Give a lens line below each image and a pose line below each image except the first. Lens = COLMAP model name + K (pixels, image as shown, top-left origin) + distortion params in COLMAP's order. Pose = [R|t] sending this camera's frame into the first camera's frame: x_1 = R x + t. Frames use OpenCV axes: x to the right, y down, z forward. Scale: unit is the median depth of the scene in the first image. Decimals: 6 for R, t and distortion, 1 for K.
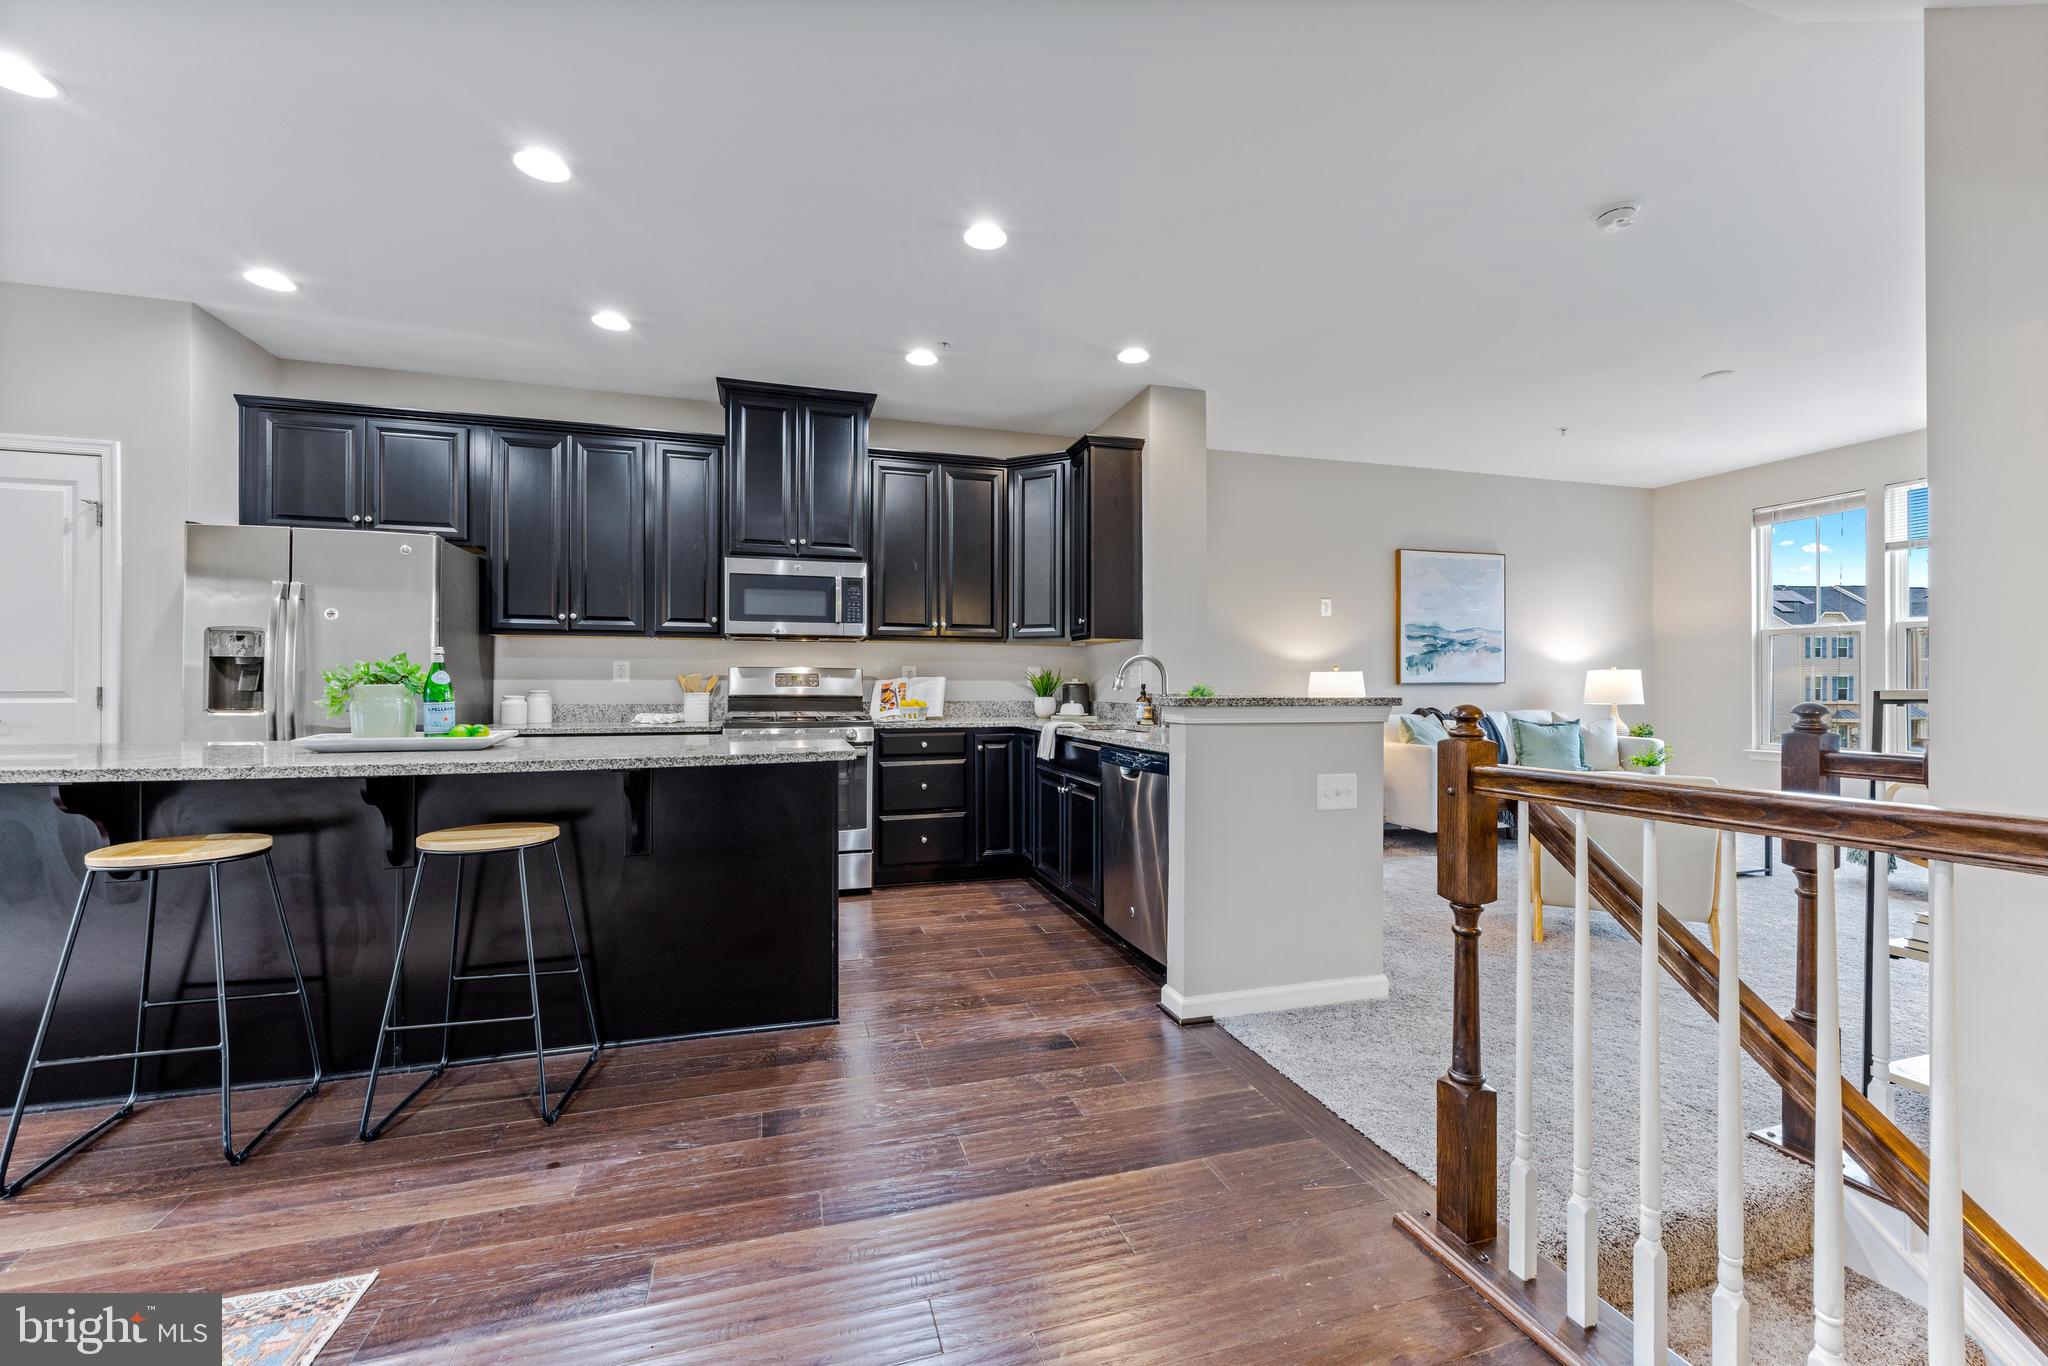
lens RADIAL K [[823.4, 0, 1033.7], [0, 823.4, 683.7], [0, 0, 1]] dist [-0.005790, 0.000828]
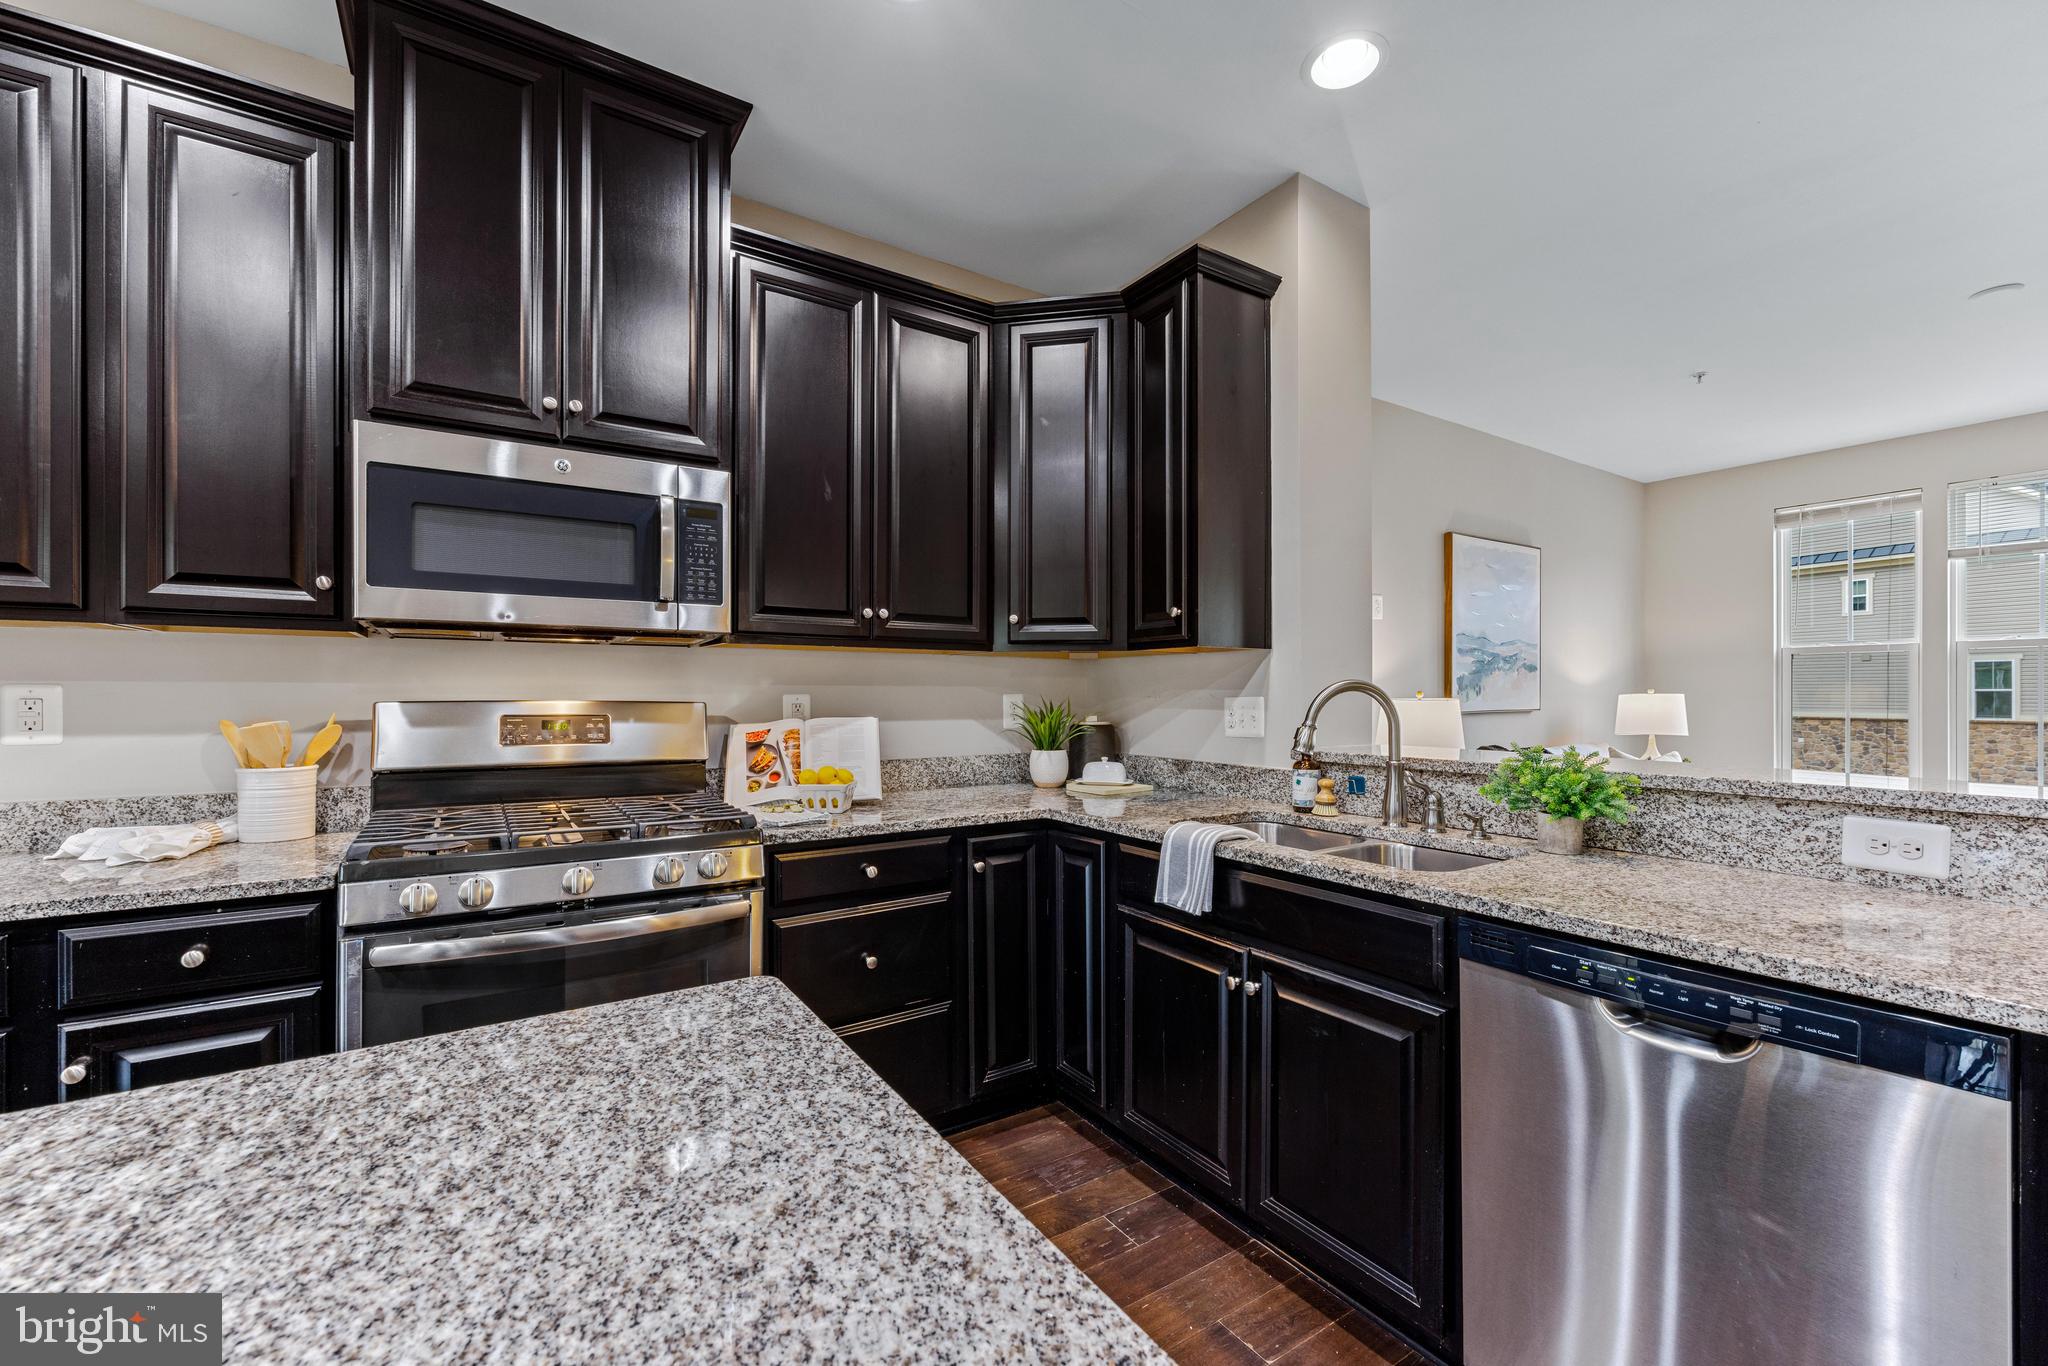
lens RADIAL K [[823.4, 0, 1036.4], [0, 823.4, 696.2], [0, 0, 1]] dist [-0.005790, 0.000828]
pose [[0.960503, -0.002351, 0.278261, -0.173777], [0.001289, 0.999991, 0.003999, -0.025820], [-0.278268, -0.003482, 0.960497, 0.537748]]
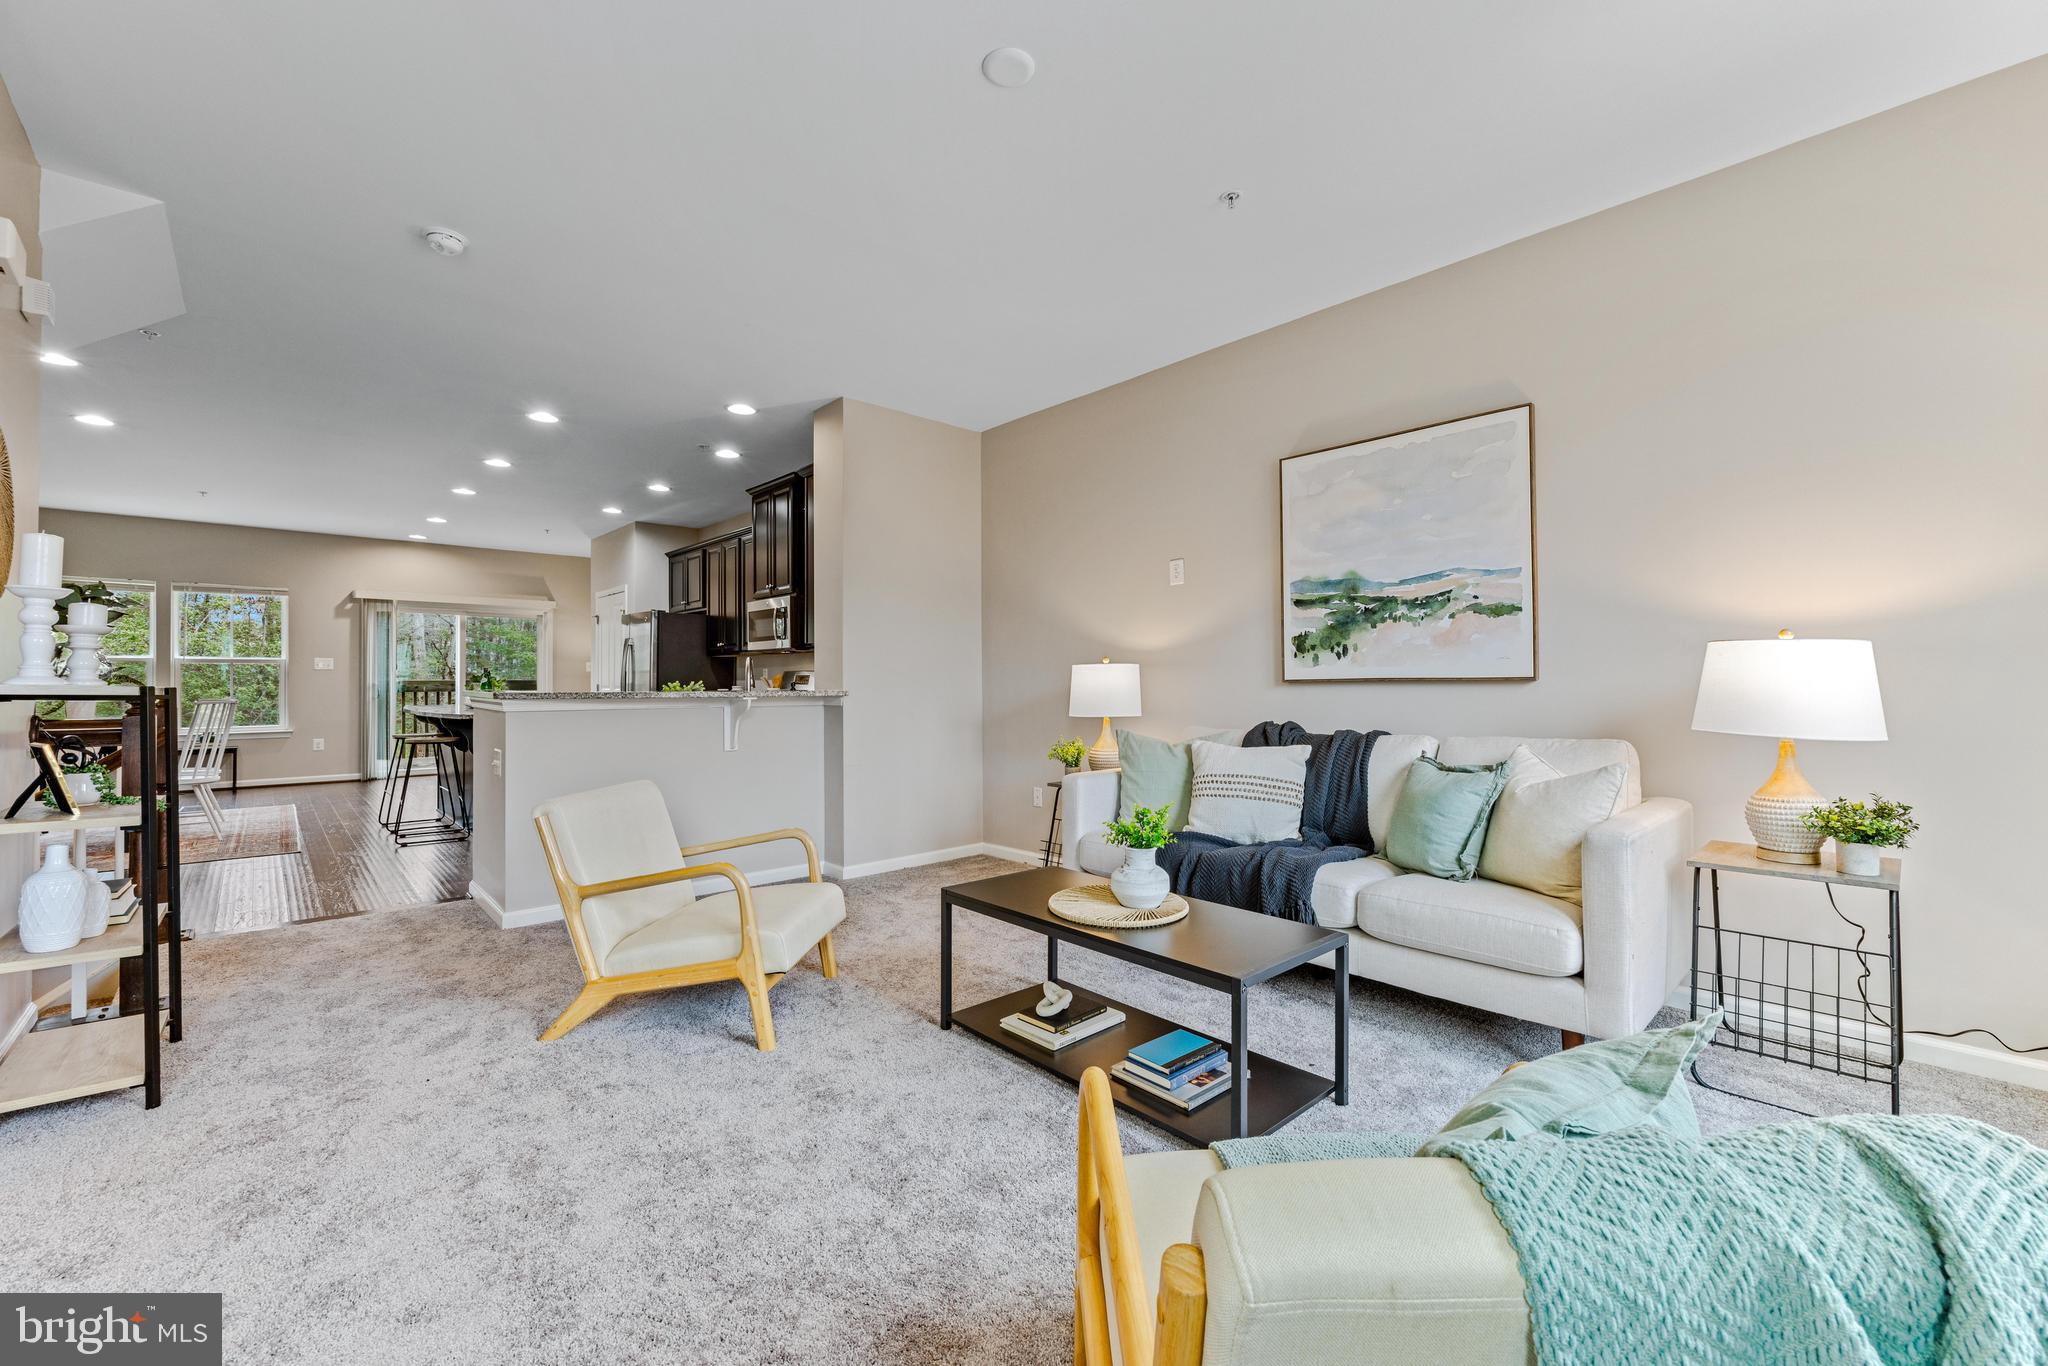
lens RADIAL K [[823.4, 0, 1014.9], [0, 823.4, 677.3], [0, 0, 1]] dist [-0.005790, 0.000828]
pose [[0.429087, -0.007449, -0.903232, 1.265788], [0.001642, 0.999971, -0.007466, 0.002573], [0.903262, 0.001721, 0.429087, 0.776761]]
